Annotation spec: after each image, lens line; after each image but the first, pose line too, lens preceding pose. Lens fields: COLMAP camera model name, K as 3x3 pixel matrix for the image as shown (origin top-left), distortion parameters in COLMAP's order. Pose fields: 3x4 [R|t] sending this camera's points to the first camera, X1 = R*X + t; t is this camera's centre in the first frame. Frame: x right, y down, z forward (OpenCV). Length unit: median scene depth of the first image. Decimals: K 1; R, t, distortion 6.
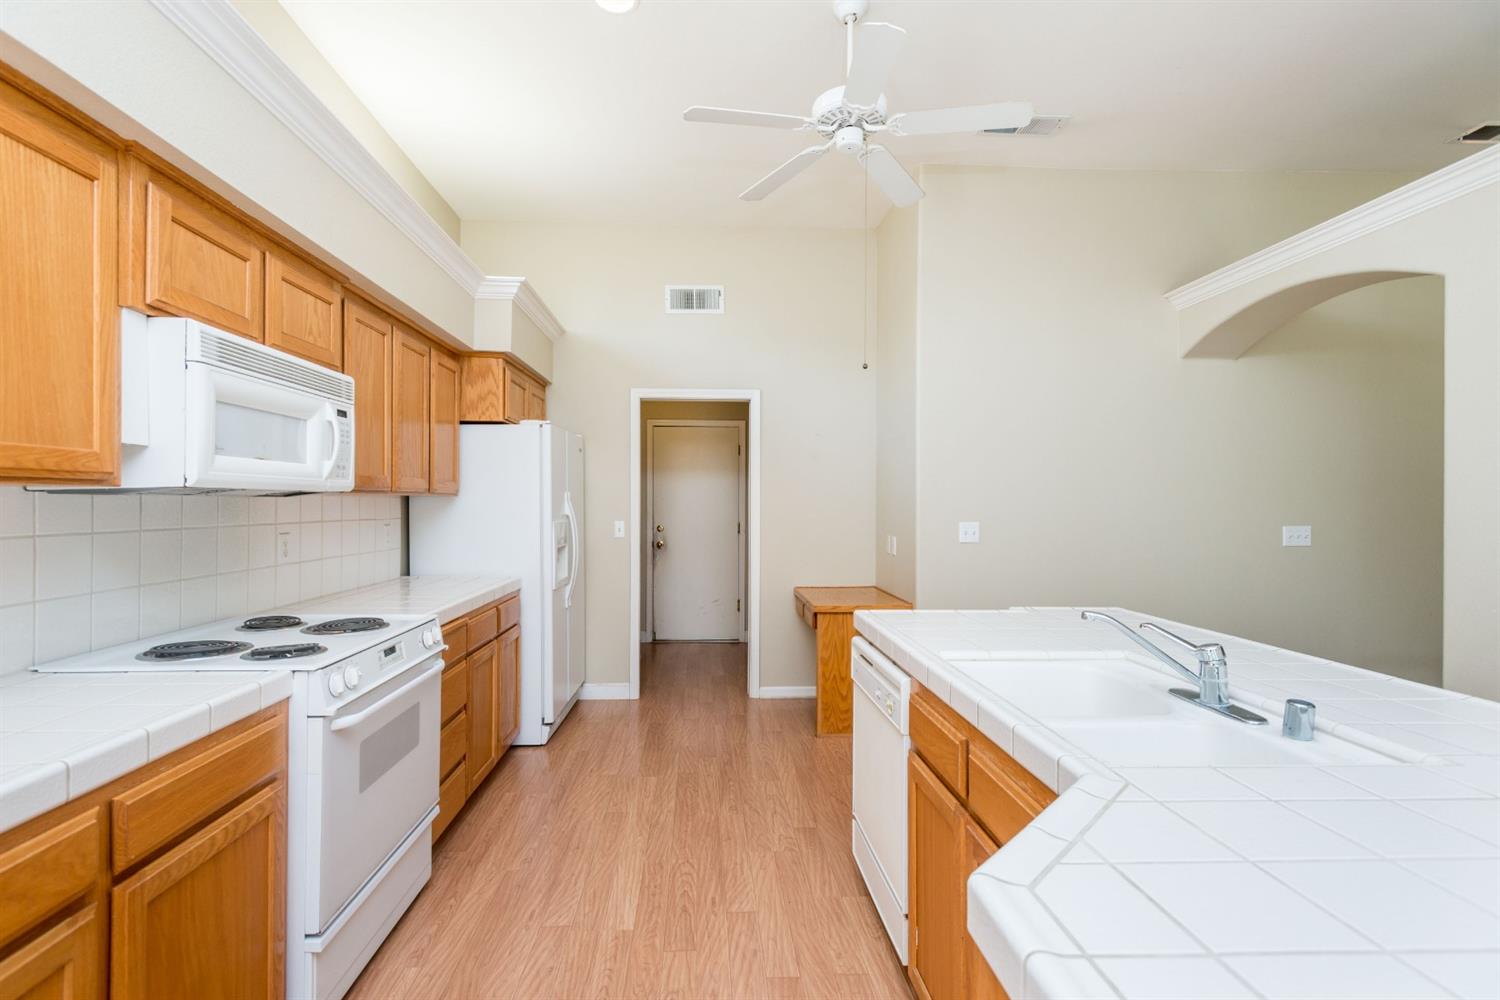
lens RADIAL K [[712.9, 0, 719.9], [0, 712.9, 504.5], [0, 0, 1]] dist [0.011367, -0.001379]
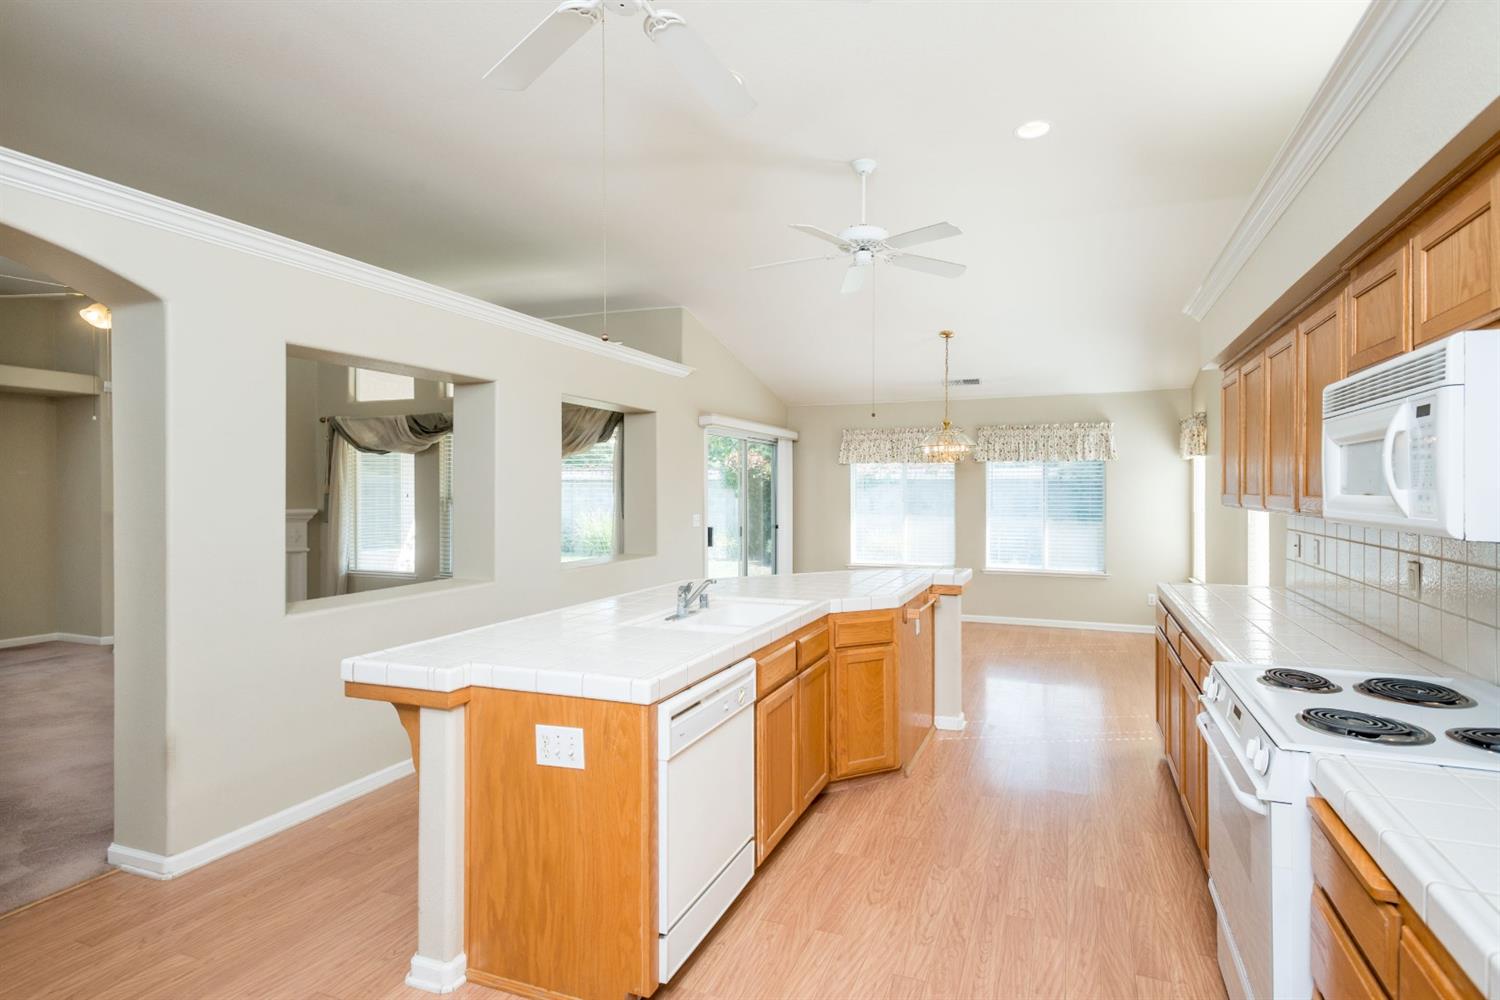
lens RADIAL K [[758.4, 0, 752.8], [0, 758.4, 492.9], [0, 0, 1]] dist [0.000849, 0.000034]
pose [[-0.908479, 0.007351, 0.417865, -0.240813], [0.010774, 0.999925, 0.005833, -0.057957], [-0.417791, 0.009801, -0.908490, 1.603813]]
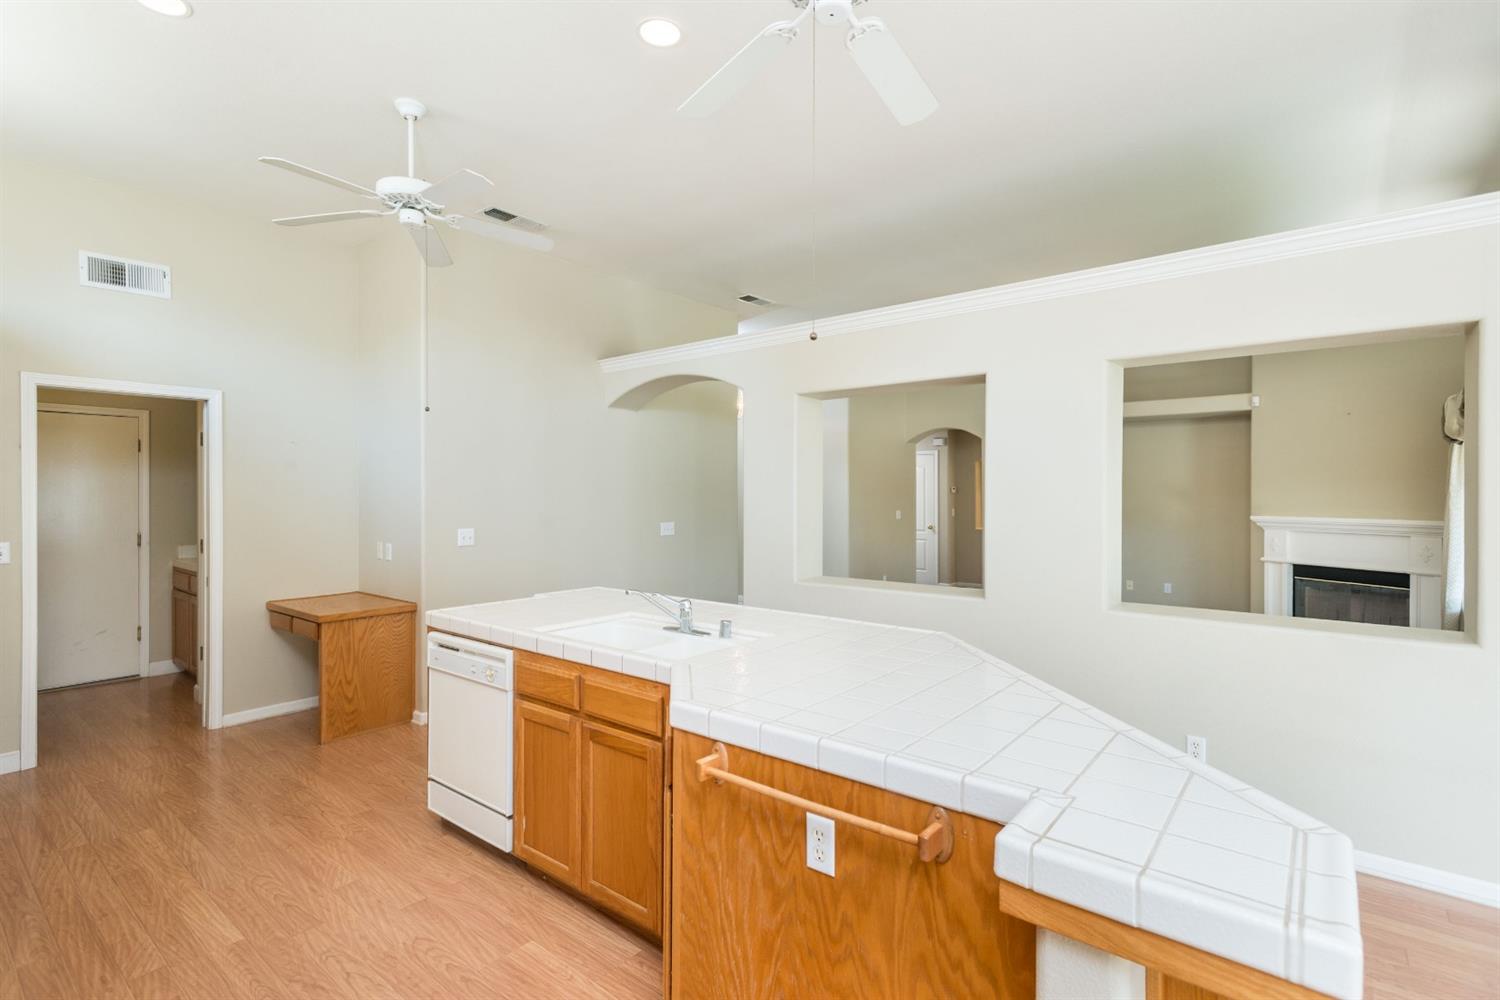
lens RADIAL K [[712.9, 0, 748.9], [0, 712.9, 497.5], [0, 0, 1]] dist [0.011367, -0.001379]
pose [[0.661859, -0.007615, 0.749590, -0.341688], [0.003960, 0.999970, 0.006662, -0.049553], [-0.749618, -0.001441, 0.661869, -0.211268]]
